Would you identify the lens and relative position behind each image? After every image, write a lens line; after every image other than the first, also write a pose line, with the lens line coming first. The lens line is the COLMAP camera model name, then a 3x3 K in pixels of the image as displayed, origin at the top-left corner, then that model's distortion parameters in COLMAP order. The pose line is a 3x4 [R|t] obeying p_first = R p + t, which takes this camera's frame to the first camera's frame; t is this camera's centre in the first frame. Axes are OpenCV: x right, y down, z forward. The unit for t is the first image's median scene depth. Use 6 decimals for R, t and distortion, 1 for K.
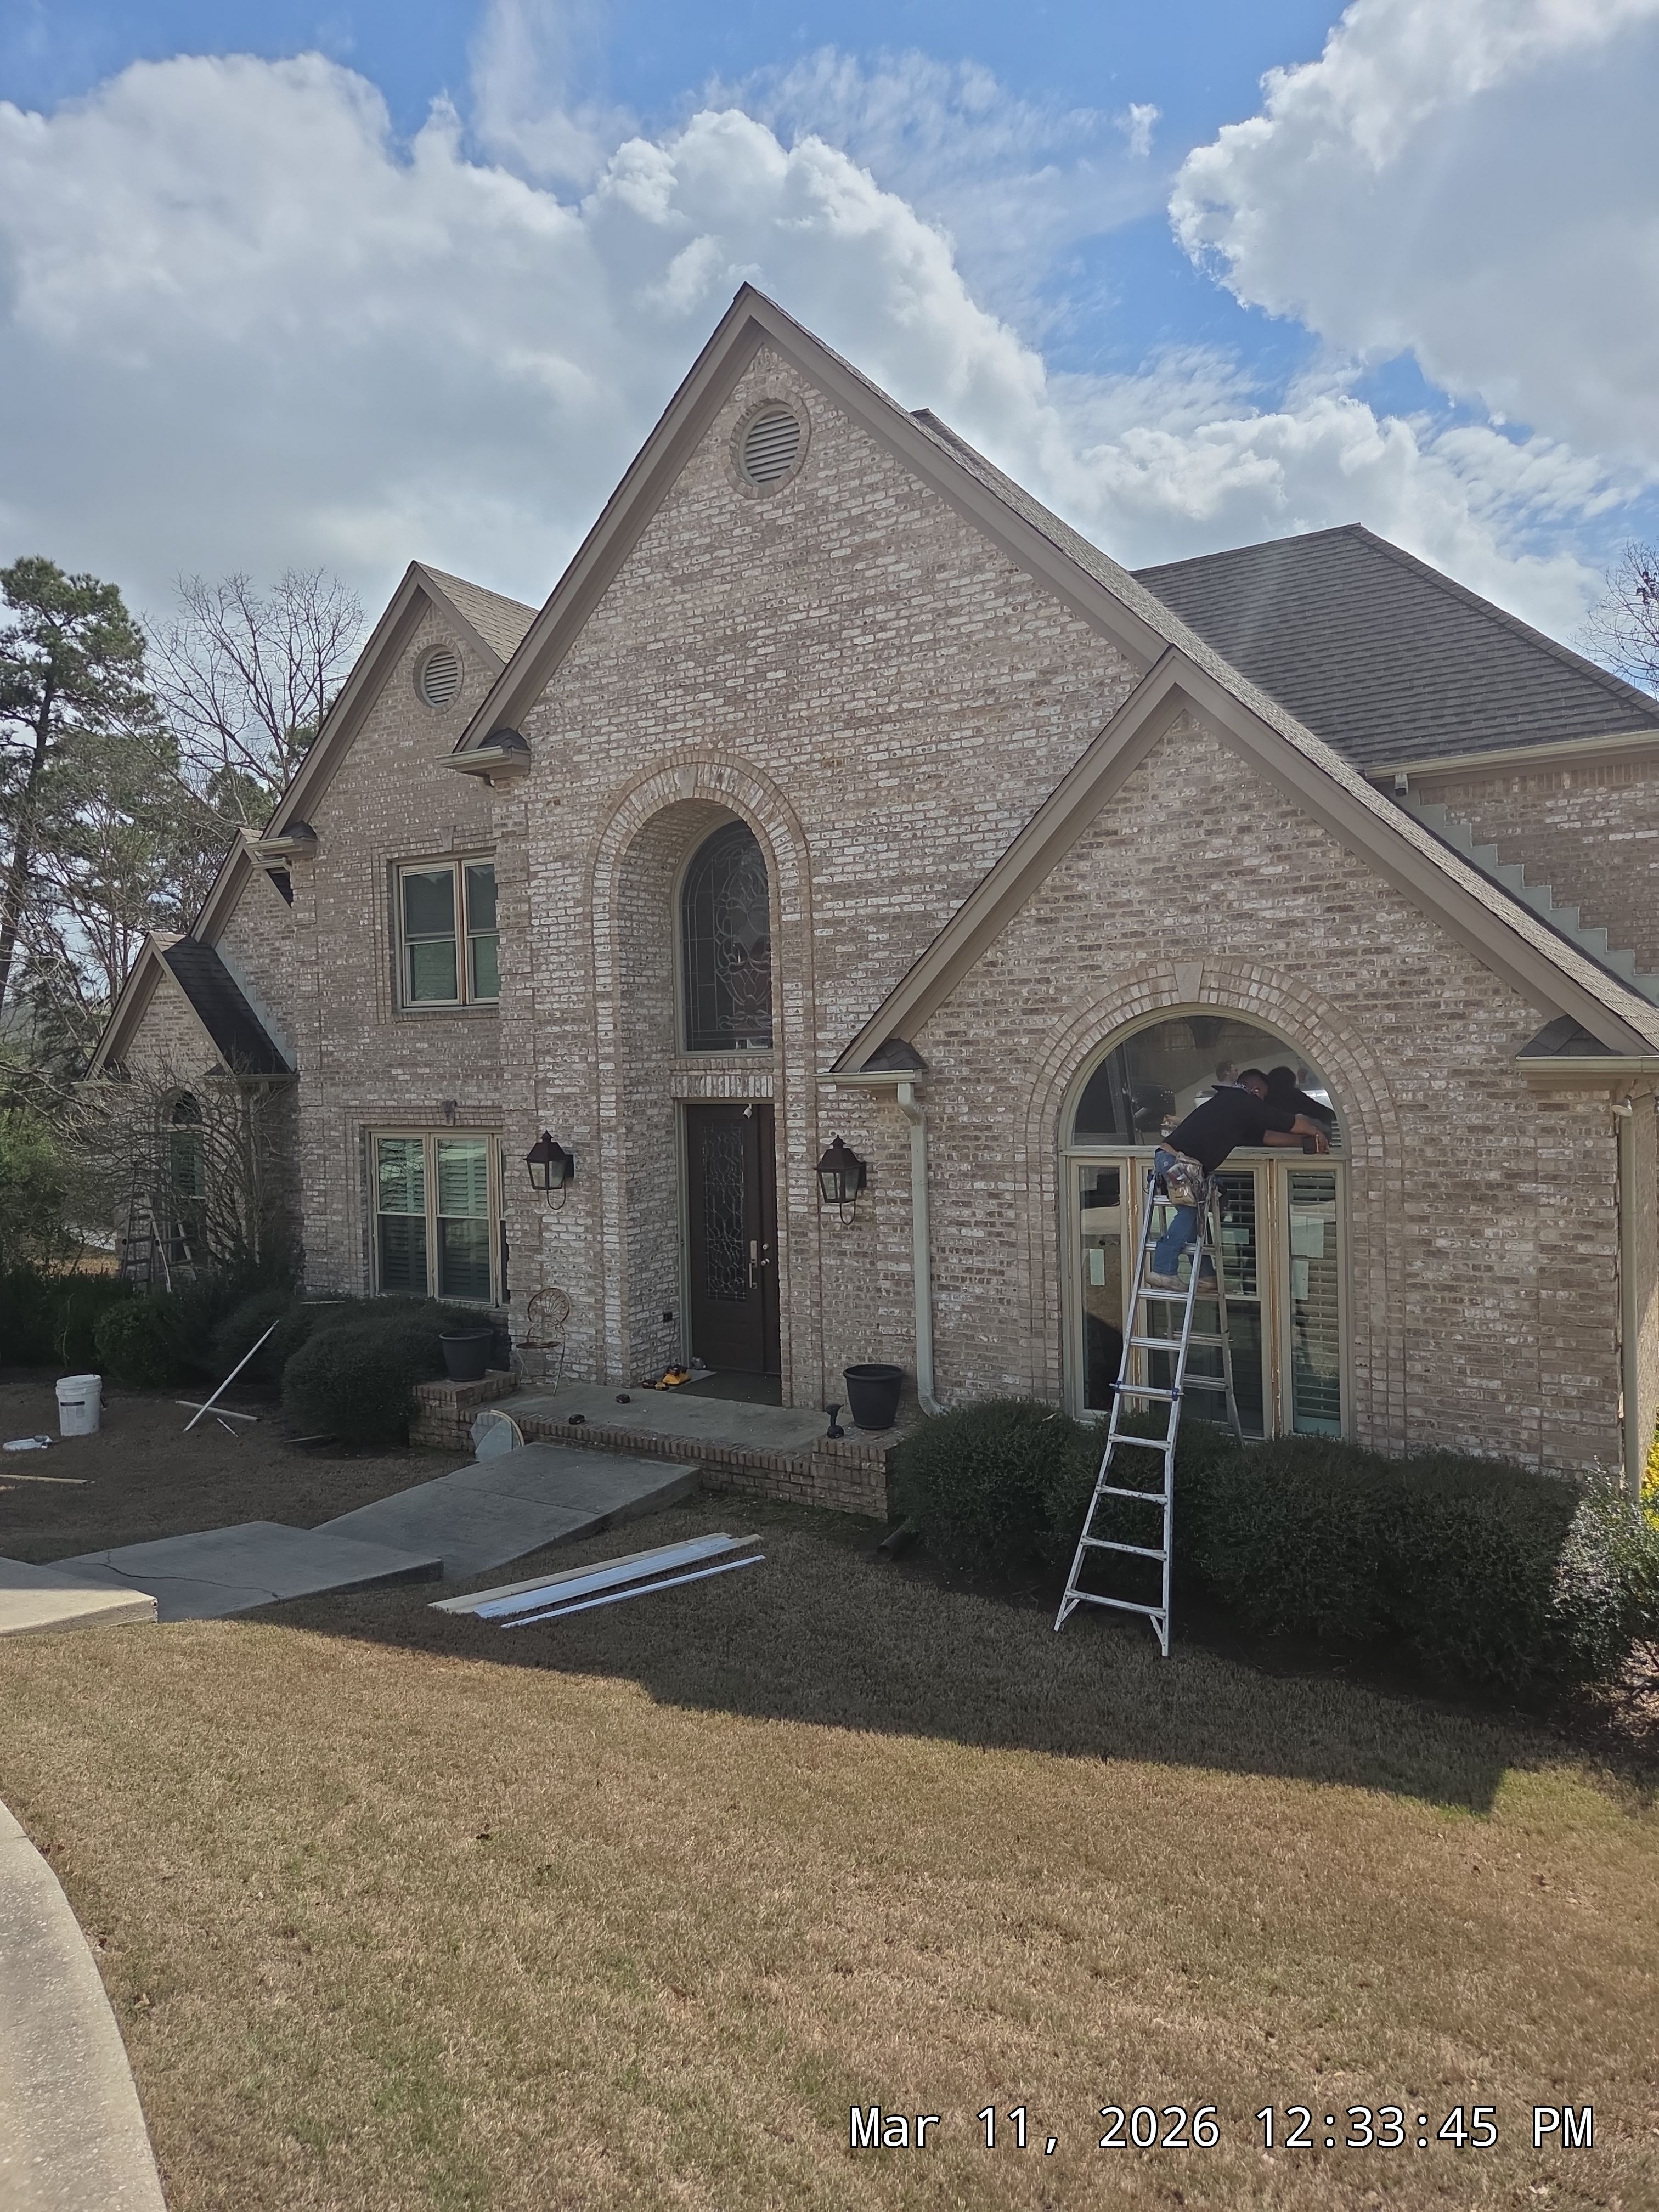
lens RADIAL K [[1439.2, 0, 830.2], [0, 1439.2, 1105.8], [0, 0, 1]] dist [0.023441, -0.011445]
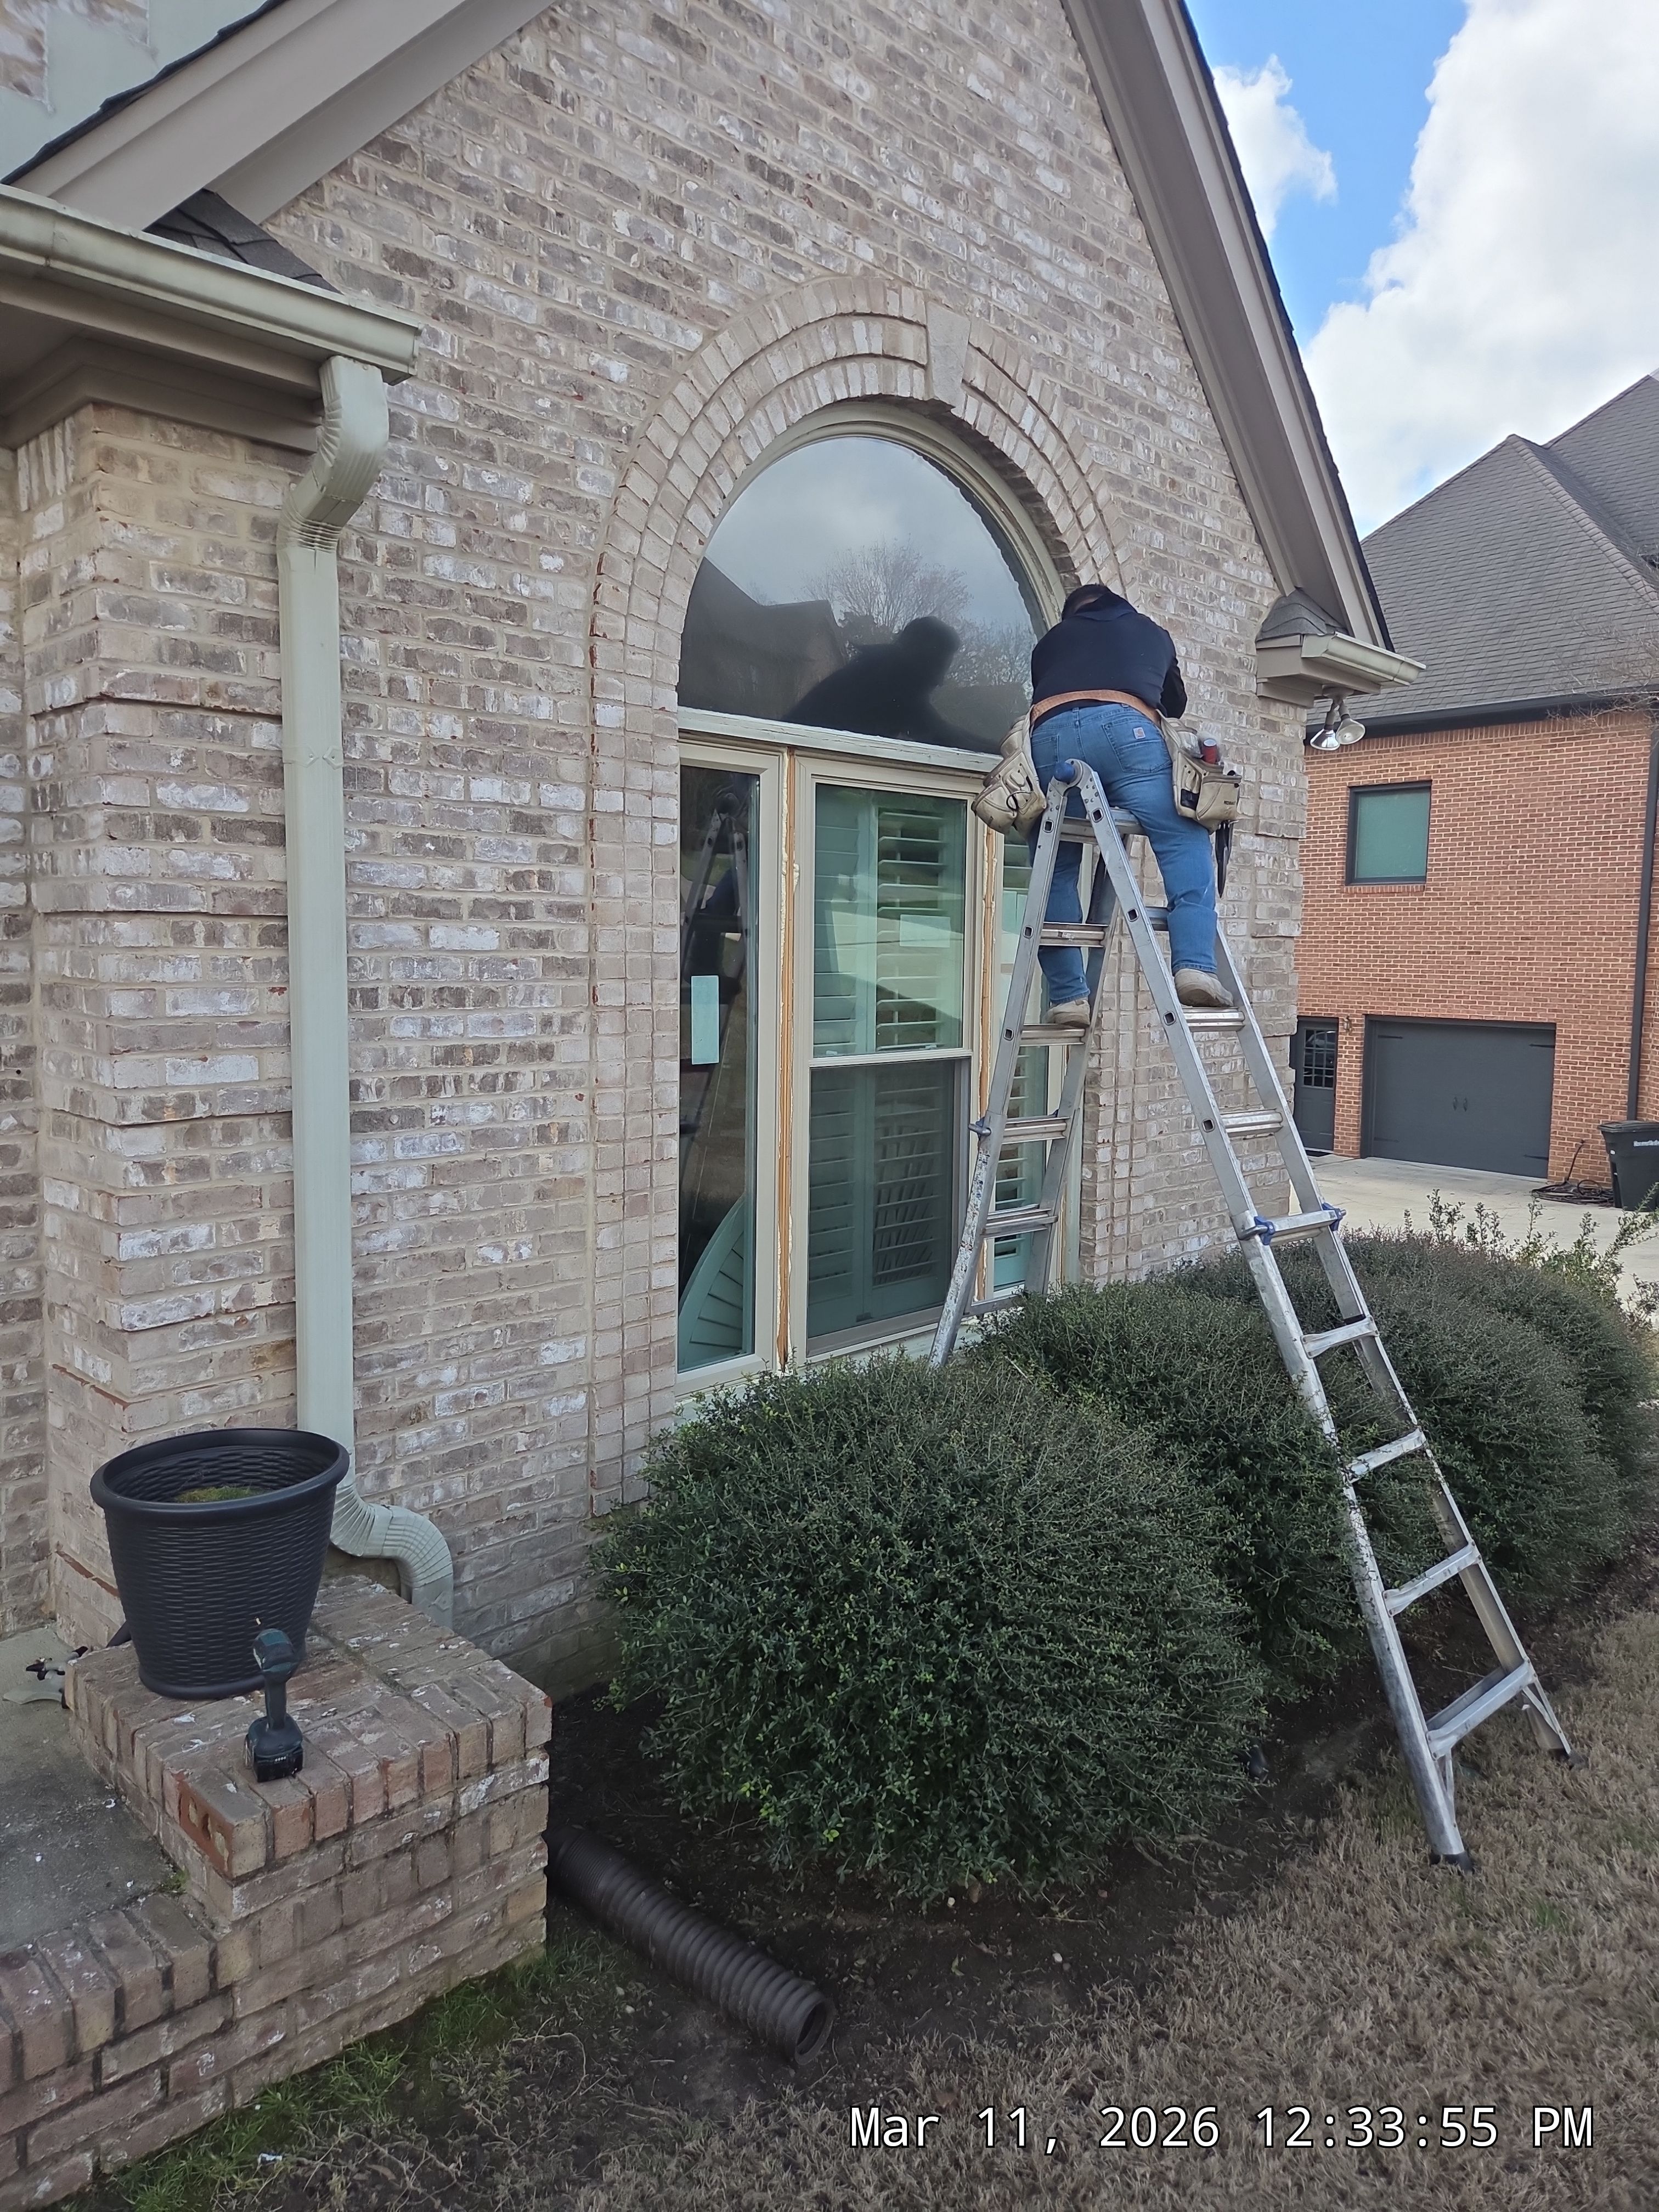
lens RADIAL K [[1439.2, 0, 828.2], [0, 1439.2, 1093.7], [0, 0, 1]] dist [0.023441, -0.011445]
pose [[0.247701, -0.072921, 0.966088, -0.197091], [0.019961, 0.997336, 0.070162, 0.102537], [-0.968631, 0.001905, 0.248497, 0.845517]]
